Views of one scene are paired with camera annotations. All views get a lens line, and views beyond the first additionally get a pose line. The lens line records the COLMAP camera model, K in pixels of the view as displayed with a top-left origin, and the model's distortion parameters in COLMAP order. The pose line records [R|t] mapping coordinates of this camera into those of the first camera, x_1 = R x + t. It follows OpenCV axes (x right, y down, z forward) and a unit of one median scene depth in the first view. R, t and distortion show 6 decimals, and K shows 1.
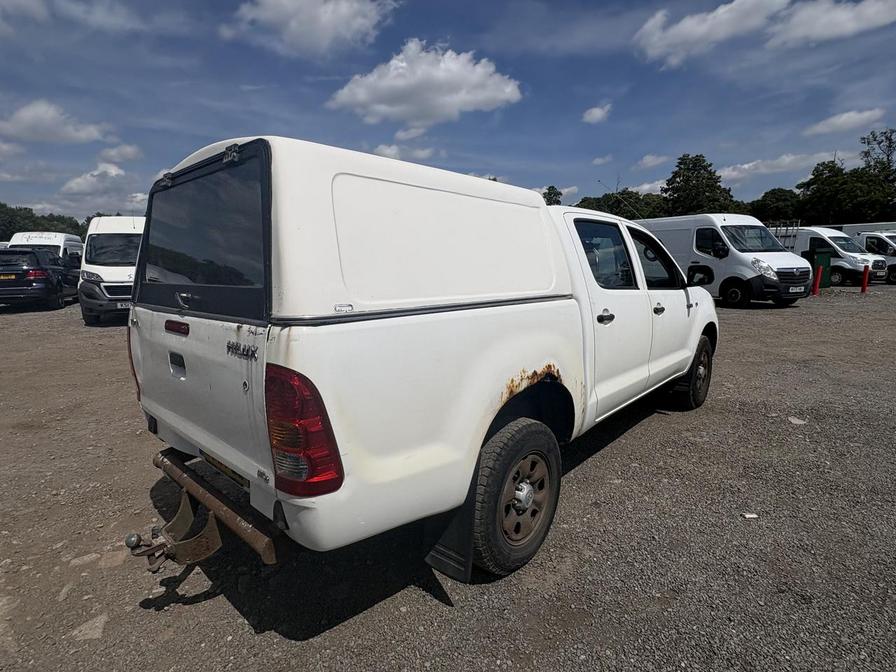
lens RADIAL K [[477.2, 0, 448.0], [0, 477.2, 336.0], [0, 0, 1]] dist [0.002376, 0.000007]
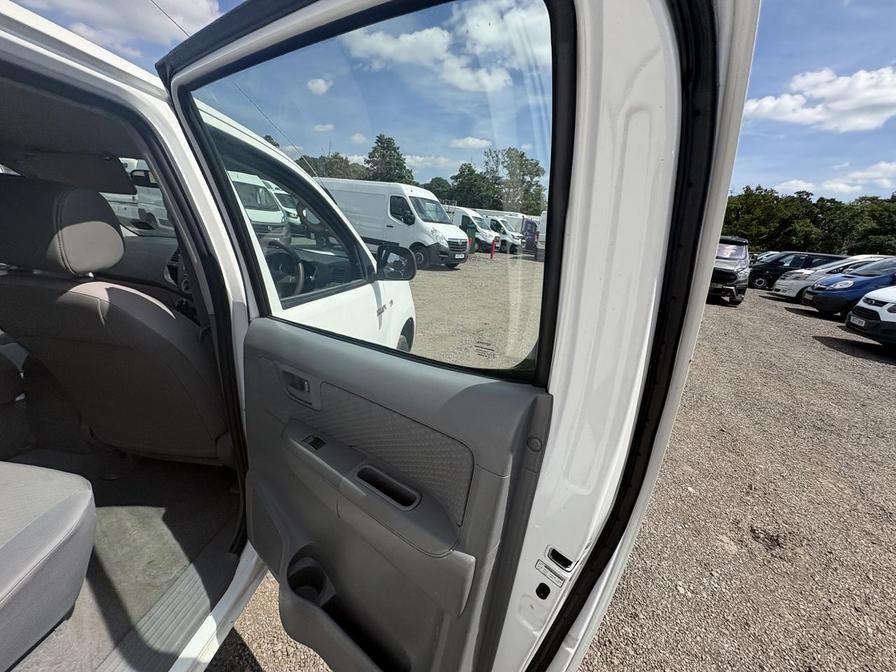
lens RADIAL K [[364.3, 0, 451.4], [0, 364.3, 320.5], [0, 0, 1]] dist [-0.001496, -0.000425]
pose [[0.795694, -0.052104, 0.603453, 0.071156], [-0.027862, 0.992090, 0.122399, -0.029730], [-0.605057, -0.114206, 0.787949, 0.143741]]
